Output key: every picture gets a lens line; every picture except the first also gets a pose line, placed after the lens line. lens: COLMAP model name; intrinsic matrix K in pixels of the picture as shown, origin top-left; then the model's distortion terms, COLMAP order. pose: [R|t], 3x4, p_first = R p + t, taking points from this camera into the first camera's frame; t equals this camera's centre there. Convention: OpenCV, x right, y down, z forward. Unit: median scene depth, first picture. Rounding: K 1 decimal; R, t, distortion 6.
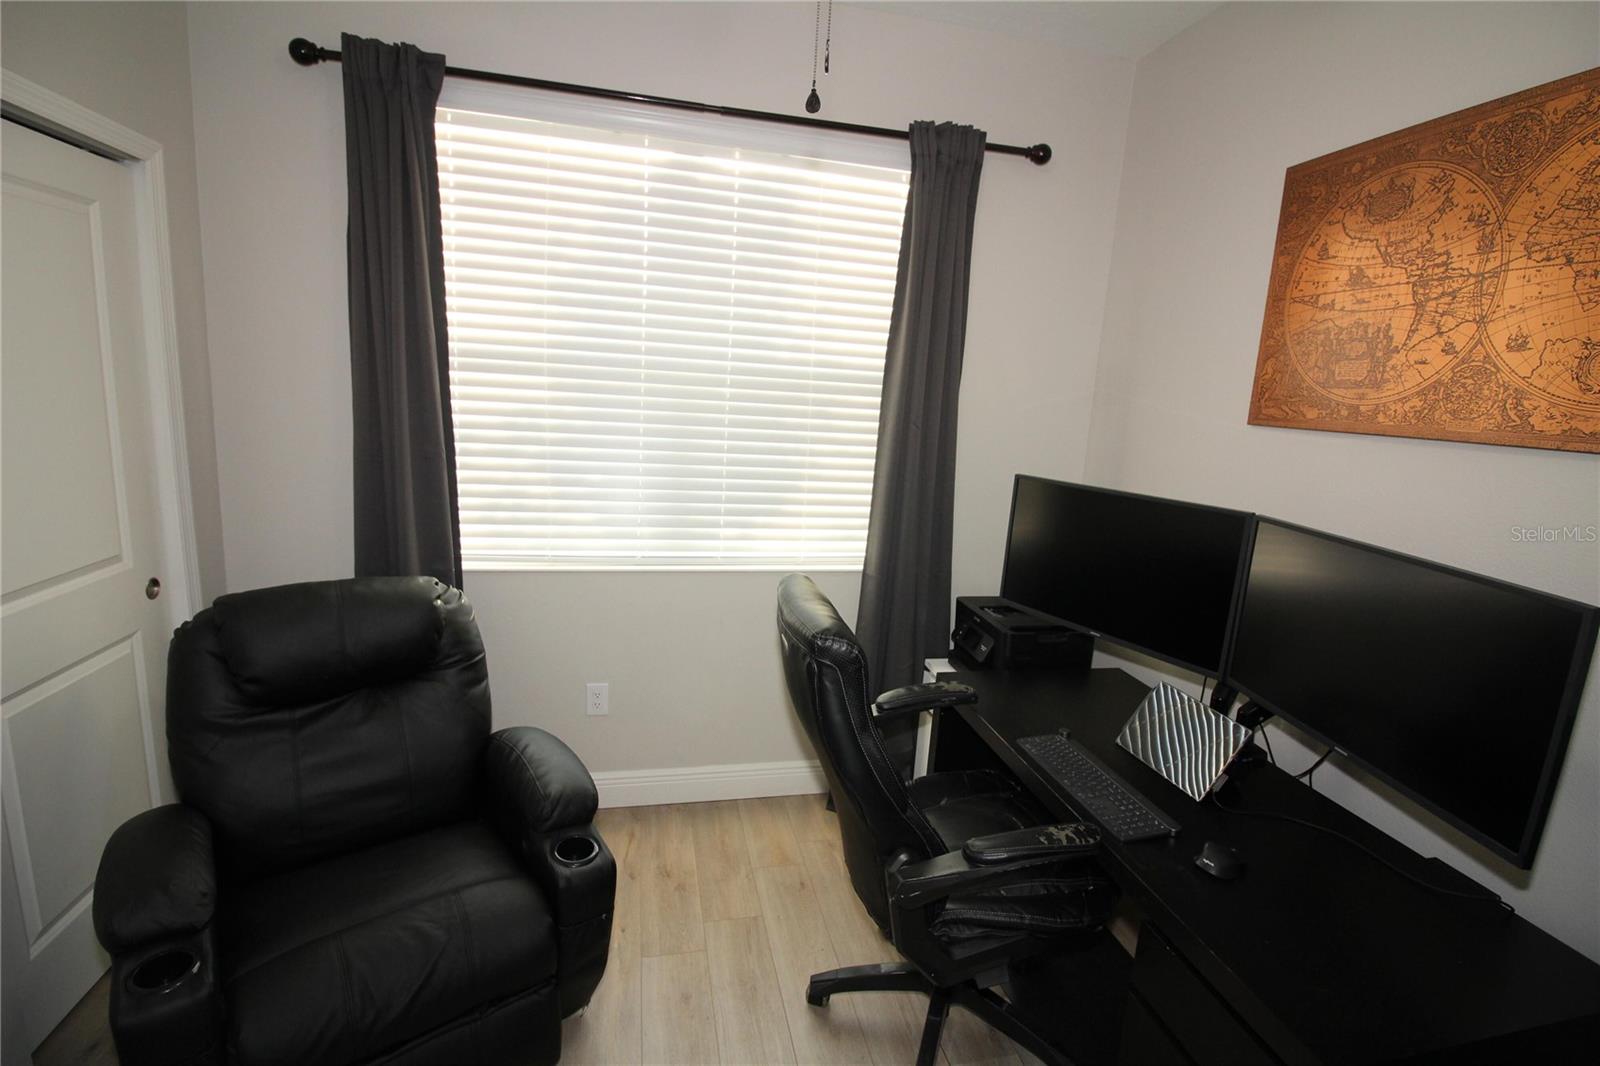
lens RADIAL K [[735.0, 0, 803.4], [0, 735.0, 518.3], [0, 0, 1]] dist [0.001691, -0.013448]
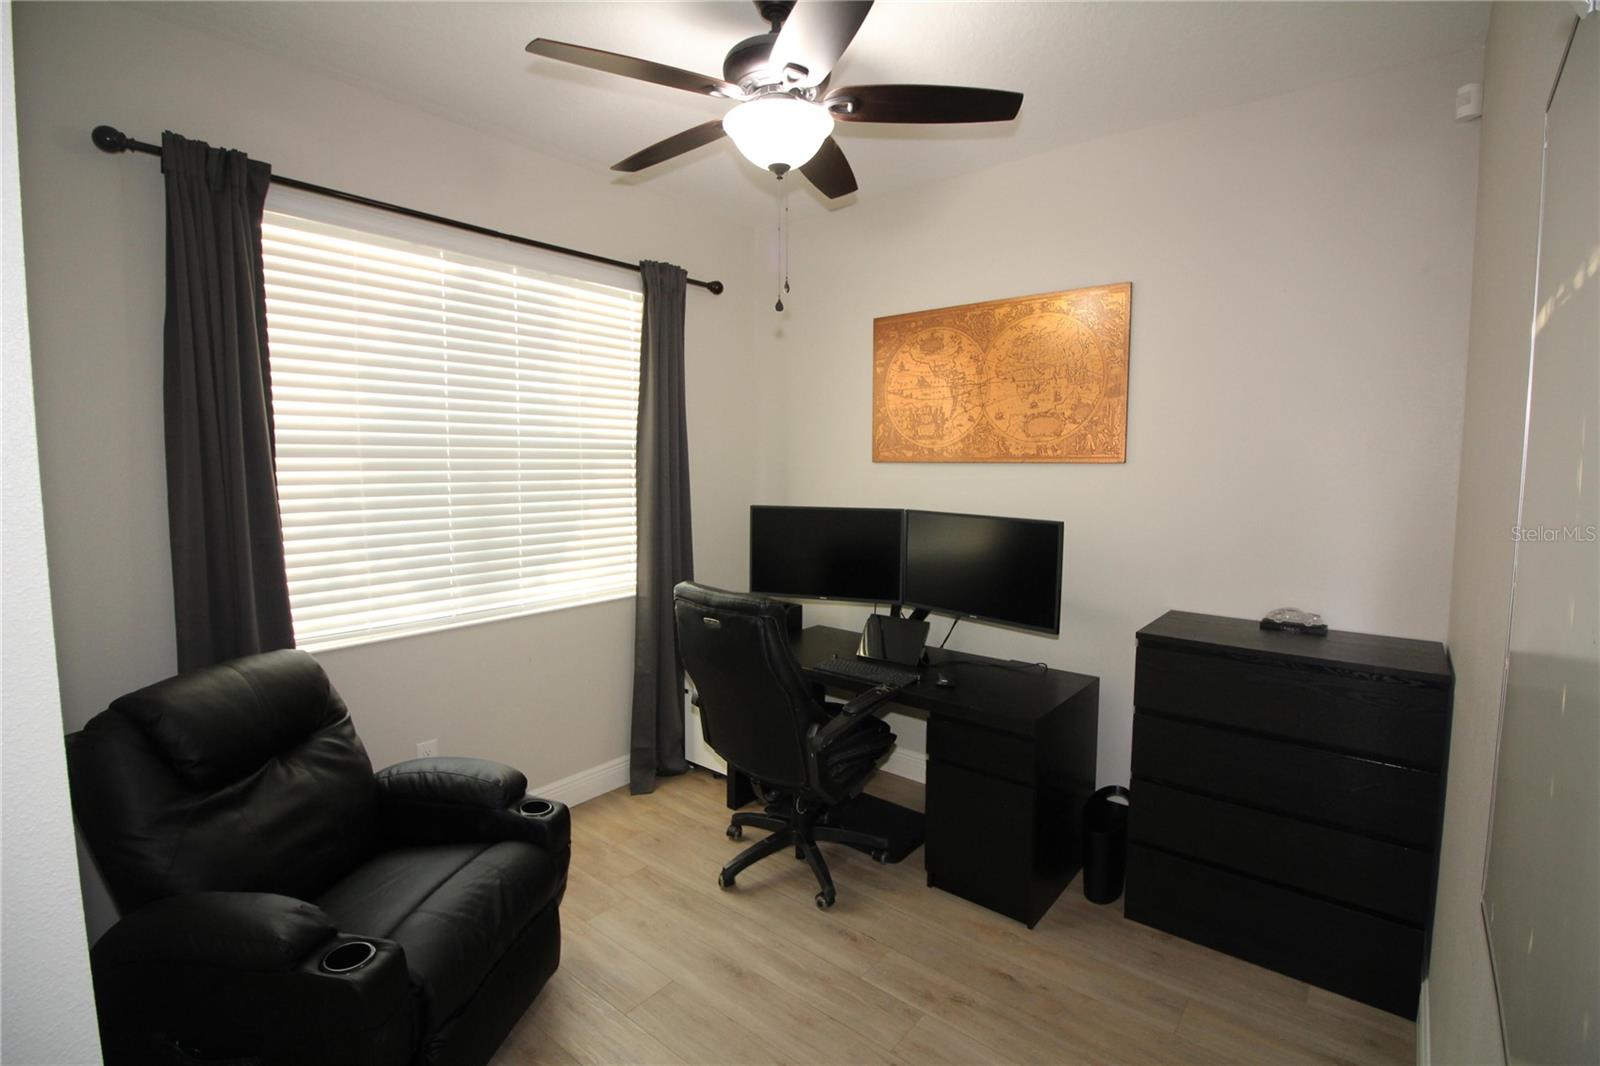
lens RADIAL K [[735.0, 0, 803.4], [0, 735.0, 518.3], [0, 0, 1]] dist [0.001691, -0.013448]
pose [[0.786984, -0.105069, 0.607961, -0.595548], [0.150934, 0.988238, -0.024590, 0.019397], [-0.598227, 0.111114, 0.793586, -0.256000]]
